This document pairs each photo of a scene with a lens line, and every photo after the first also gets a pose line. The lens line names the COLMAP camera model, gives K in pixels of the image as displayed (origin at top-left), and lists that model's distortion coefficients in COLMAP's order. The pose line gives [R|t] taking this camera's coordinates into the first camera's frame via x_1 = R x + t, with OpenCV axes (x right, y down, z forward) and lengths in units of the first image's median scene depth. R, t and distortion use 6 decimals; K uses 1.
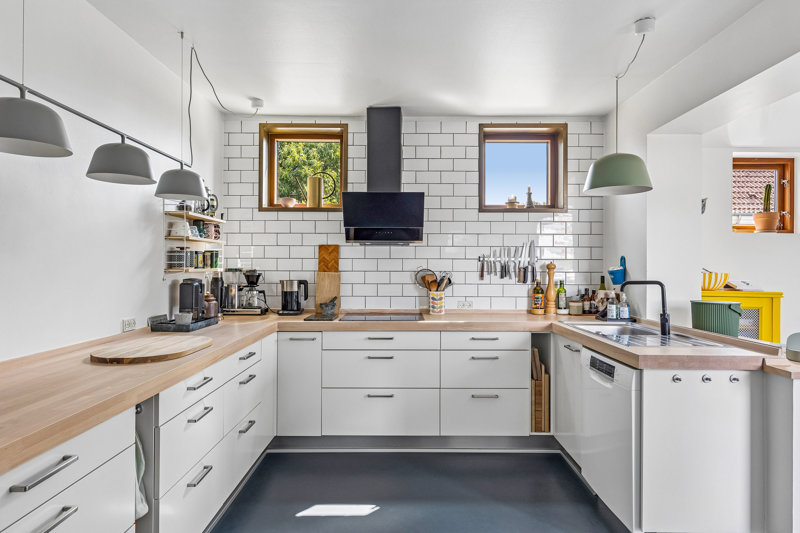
lens RADIAL K [[484.9, 0, 400.0], [0, 484.9, 266.5], [0, 0, 1]] dist [0.001274, 0.000042]
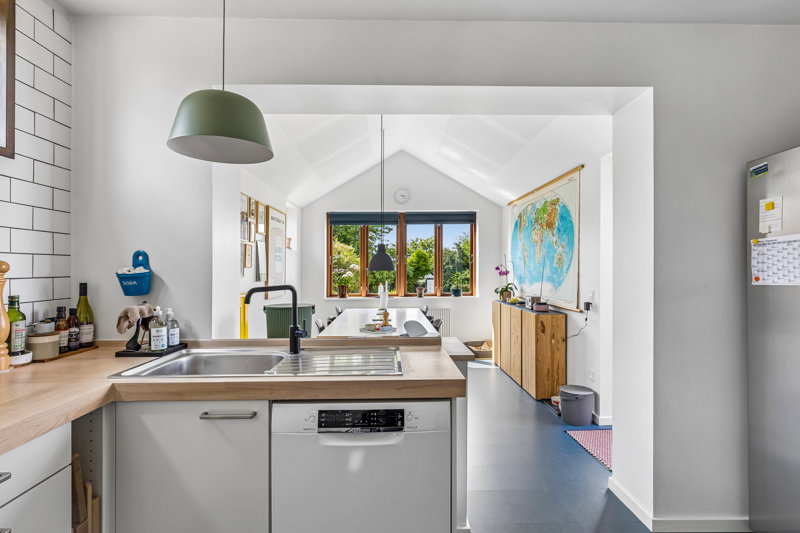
lens RADIAL K [[403.2, 0, 400.0], [0, 403.2, 266.5], [0, 0, 1]] dist [-0.002285, -0.000768]
pose [[-0.030411, -0.003398, 0.999532, -0.083821], [0.005840, 0.999977, 0.003577, -0.000360], [-0.999520, 0.005946, -0.030390, 0.633108]]
